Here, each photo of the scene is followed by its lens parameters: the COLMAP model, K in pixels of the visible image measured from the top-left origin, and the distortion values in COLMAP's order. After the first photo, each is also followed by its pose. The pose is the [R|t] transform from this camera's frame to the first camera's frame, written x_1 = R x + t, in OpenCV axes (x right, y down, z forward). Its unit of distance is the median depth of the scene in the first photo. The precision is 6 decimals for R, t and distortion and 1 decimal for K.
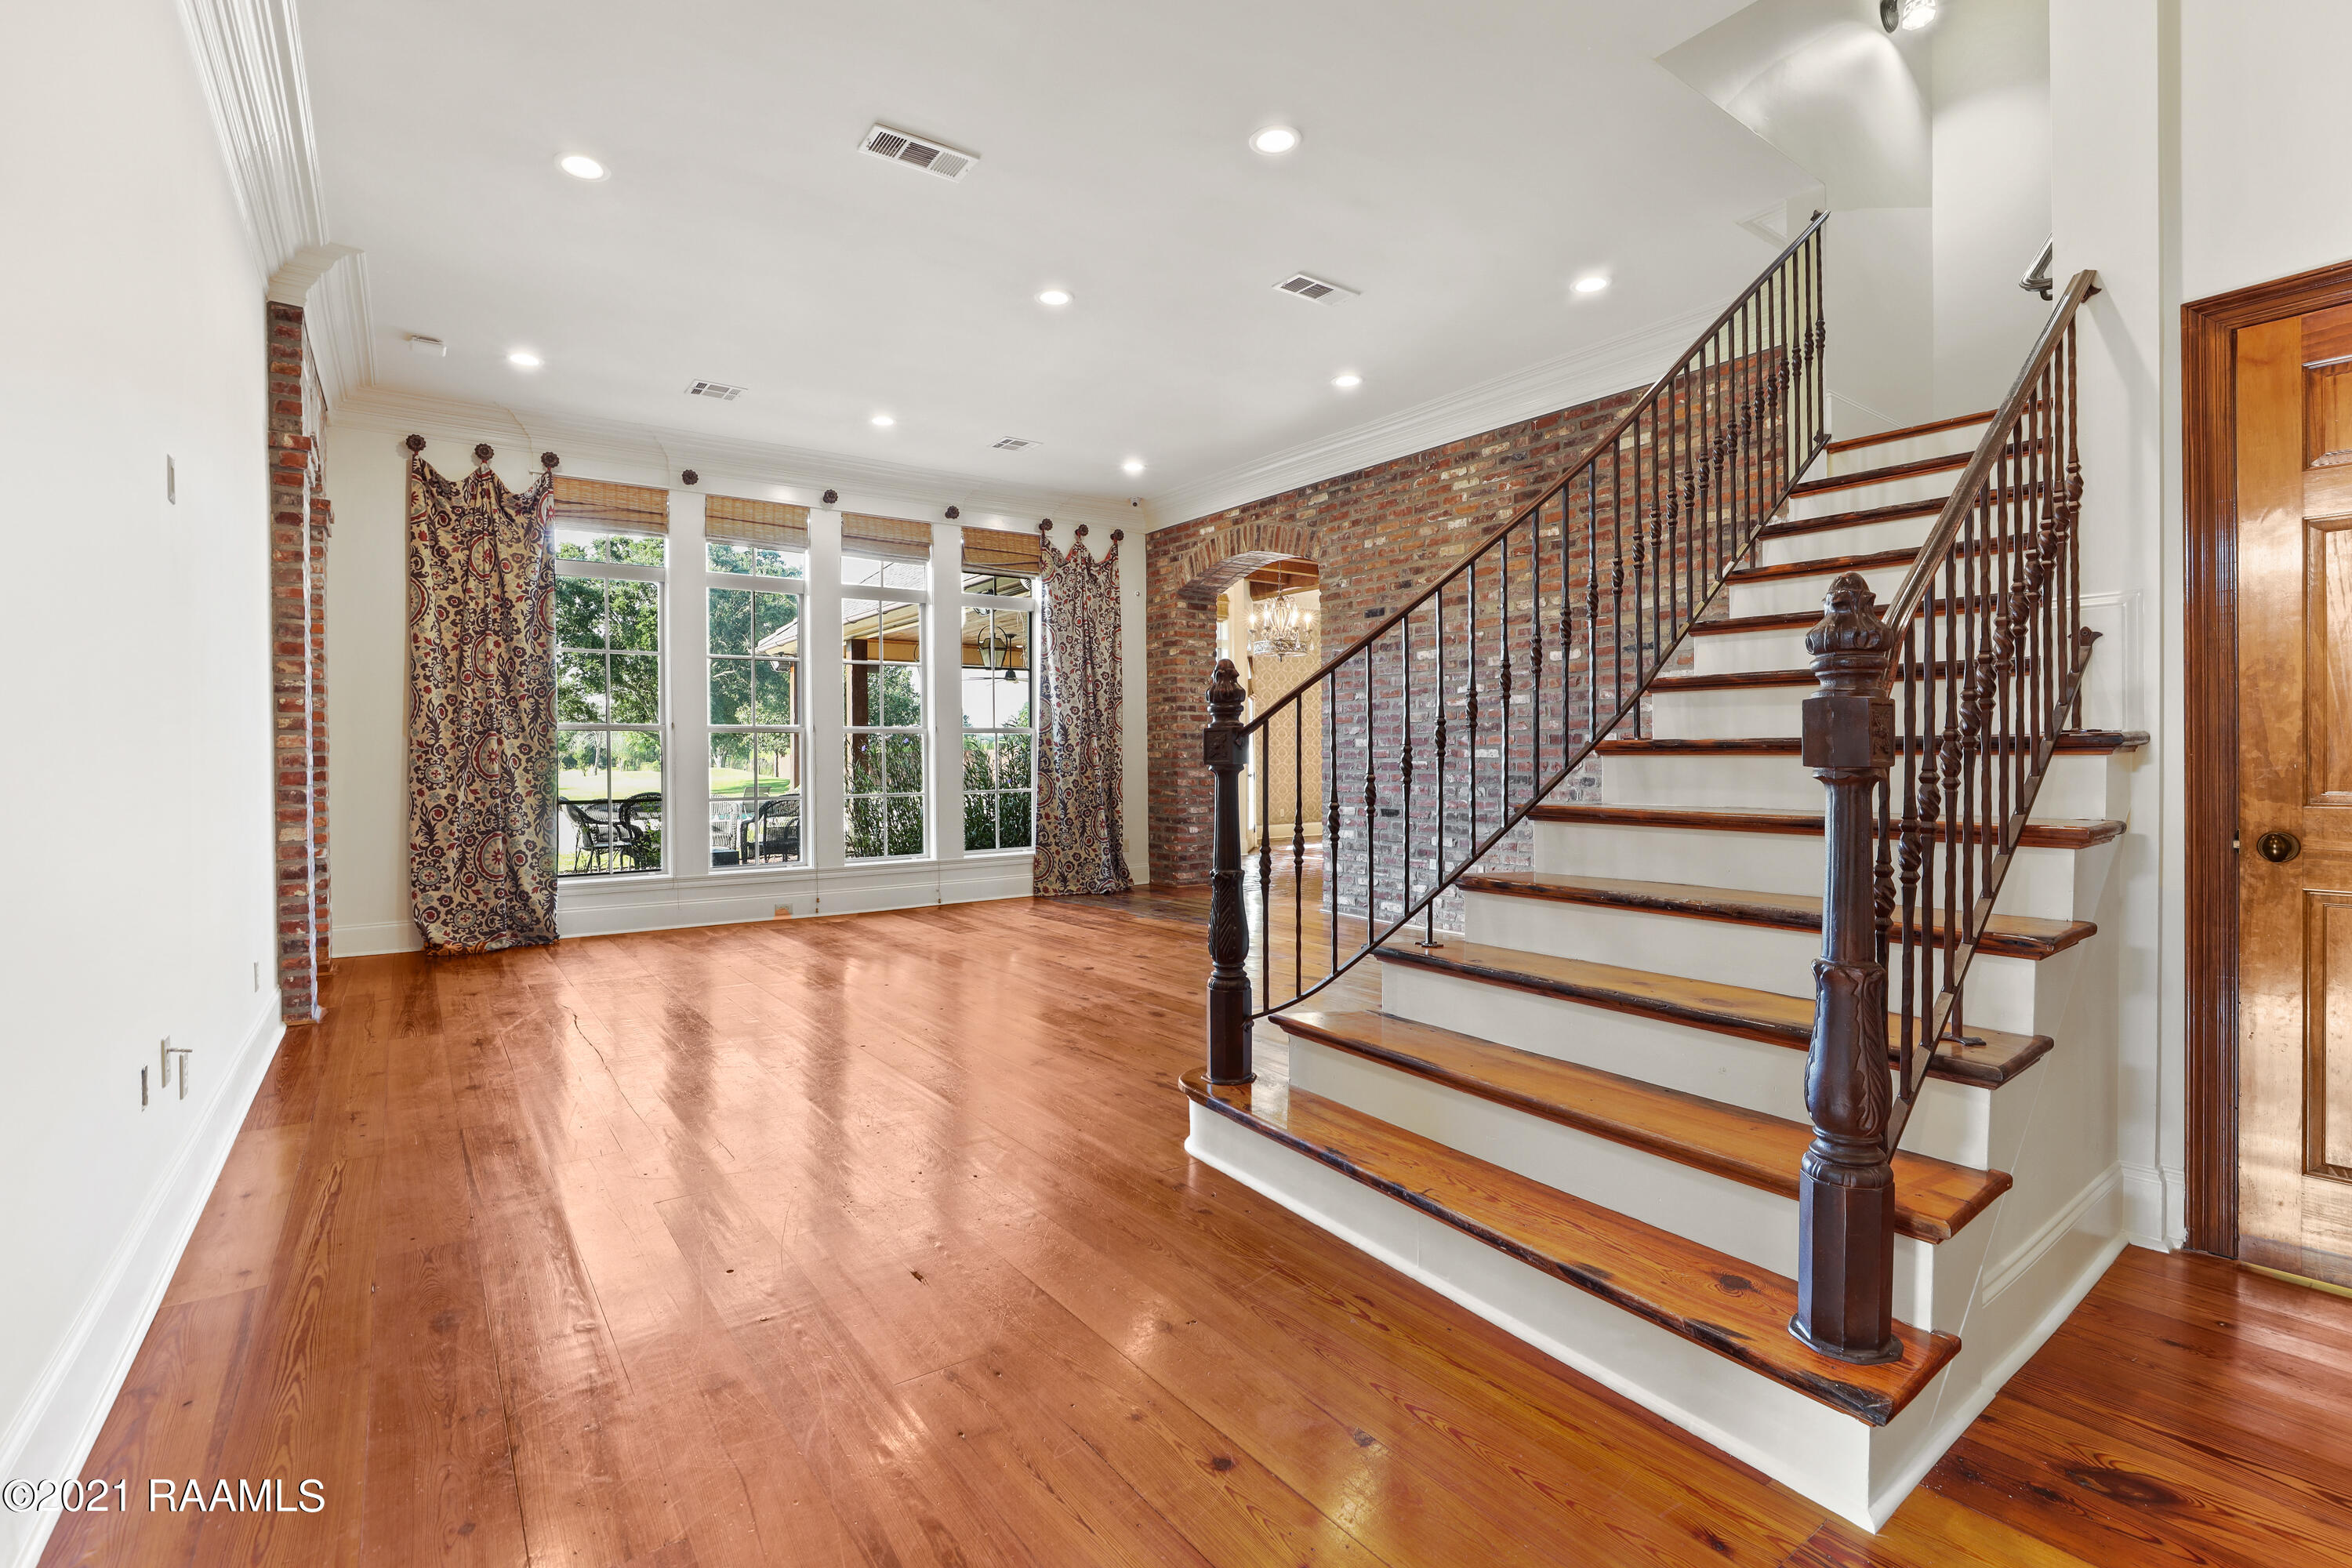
lens RADIAL K [[1117.9, 0, 1142.2], [0, 1117.9, 771.4], [0, 0, 1]] dist [-0.022272, 0.008460]
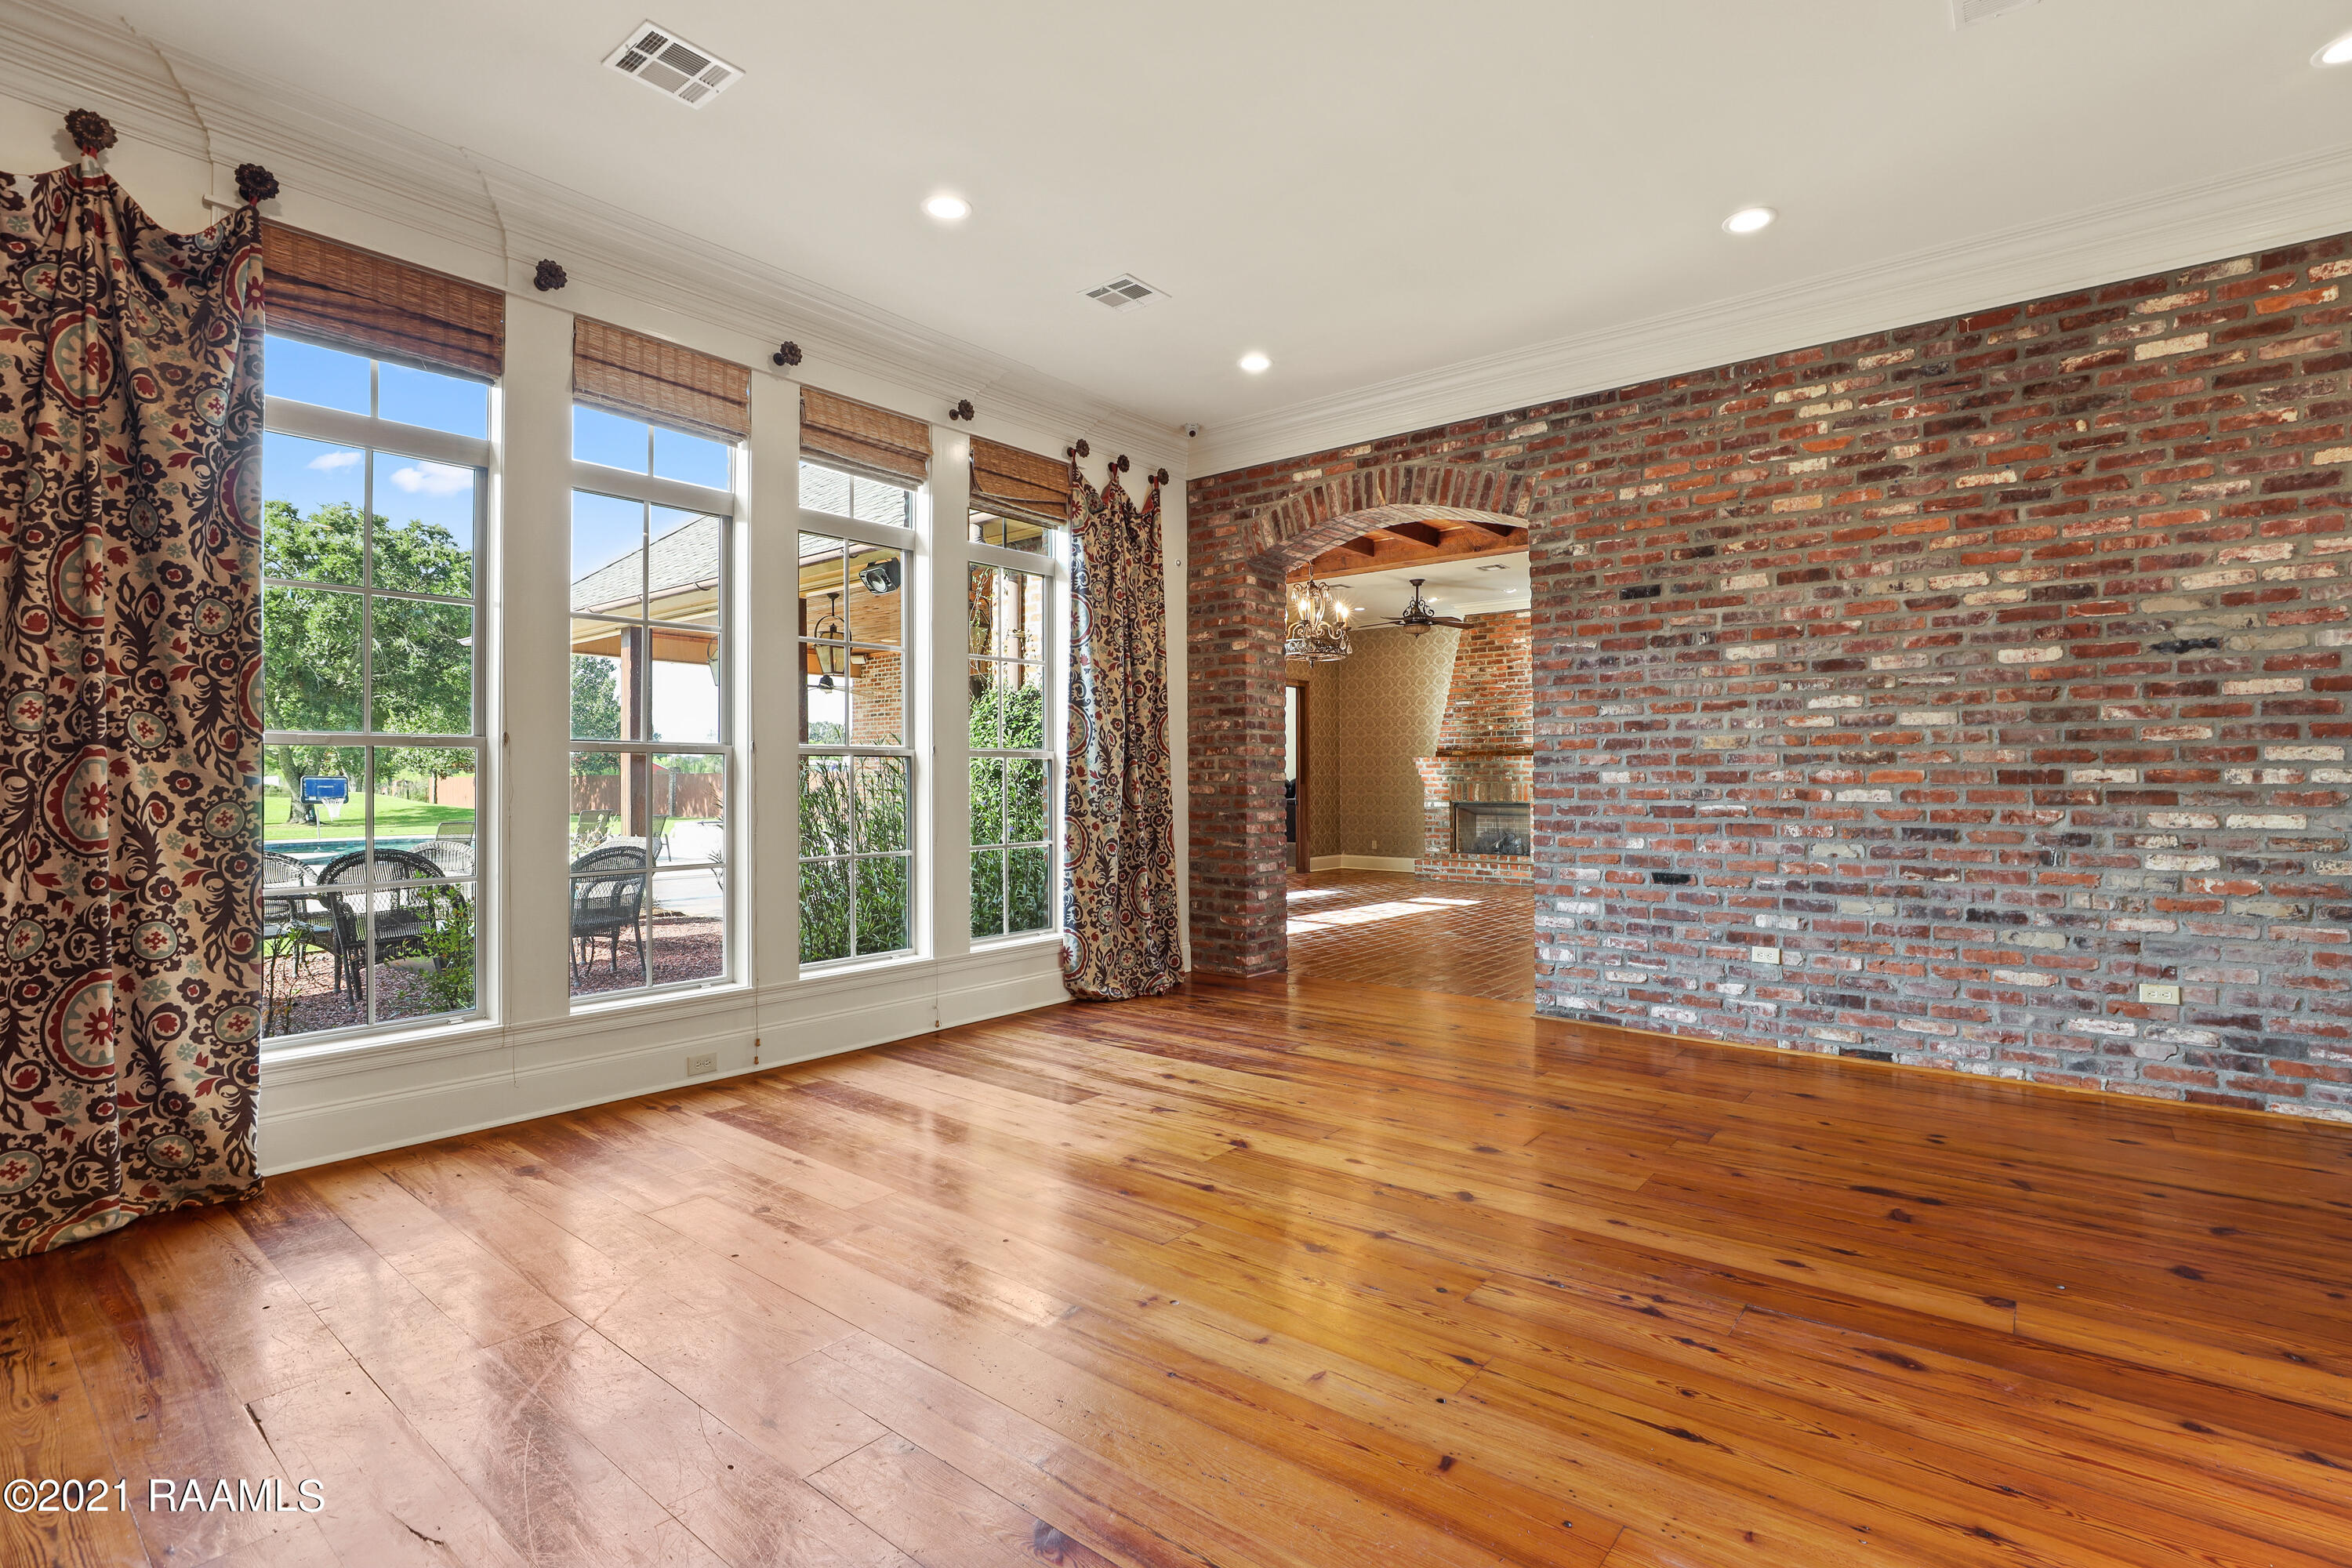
lens RADIAL K [[1117.9, 0, 1153.0], [0, 1117.9, 768.9], [0, 0, 1]] dist [-0.022272, 0.008460]
pose [[0.959387, 0.006911, 0.282008, -0.274445], [-0.000592, 0.999747, -0.022487, -0.015044], [-0.282092, 0.021407, 0.959148, 0.409267]]
